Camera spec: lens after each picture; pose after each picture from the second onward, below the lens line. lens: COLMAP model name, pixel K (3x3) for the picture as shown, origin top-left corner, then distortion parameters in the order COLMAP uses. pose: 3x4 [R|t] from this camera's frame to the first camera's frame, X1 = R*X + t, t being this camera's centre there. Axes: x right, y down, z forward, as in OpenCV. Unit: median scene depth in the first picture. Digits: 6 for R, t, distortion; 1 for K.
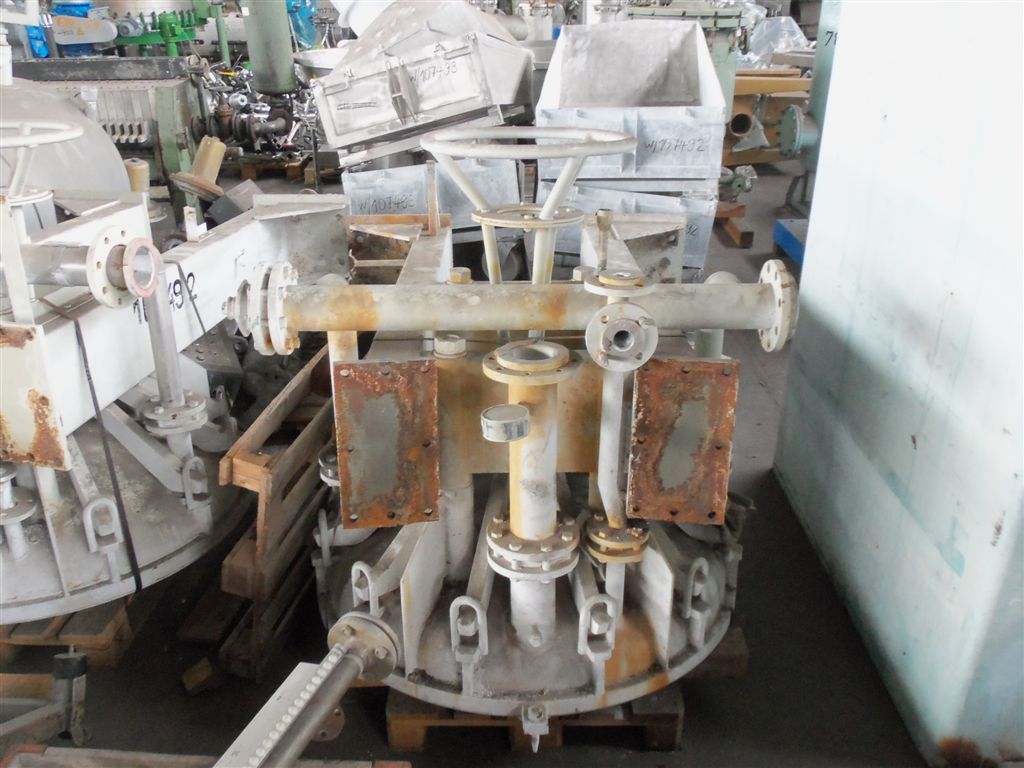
lens RADIAL K [[863.2, 0, 512.0], [0, 863.2, 384.0], [0, 0, 1]] dist [-0.006770, 0.000100]
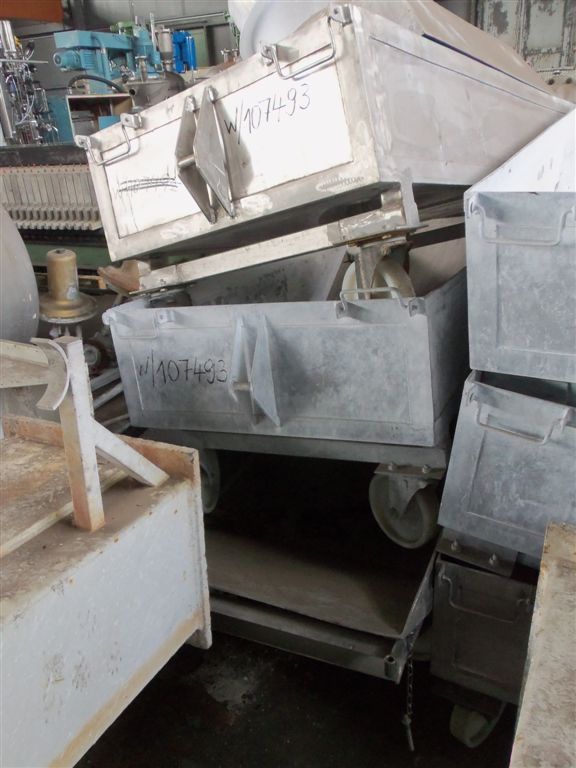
lens RADIAL K [[647.4, 0, 288.0], [0, 647.4, 384.0], [0, 0, 1]] dist [-0.006770, 0.000100]
pose [[0.894407, 0.137072, -0.425733, 0.081232], [-0.152054, 0.988371, -0.001222, -0.212156], [0.420614, 0.065827, 0.904848, 0.679117]]
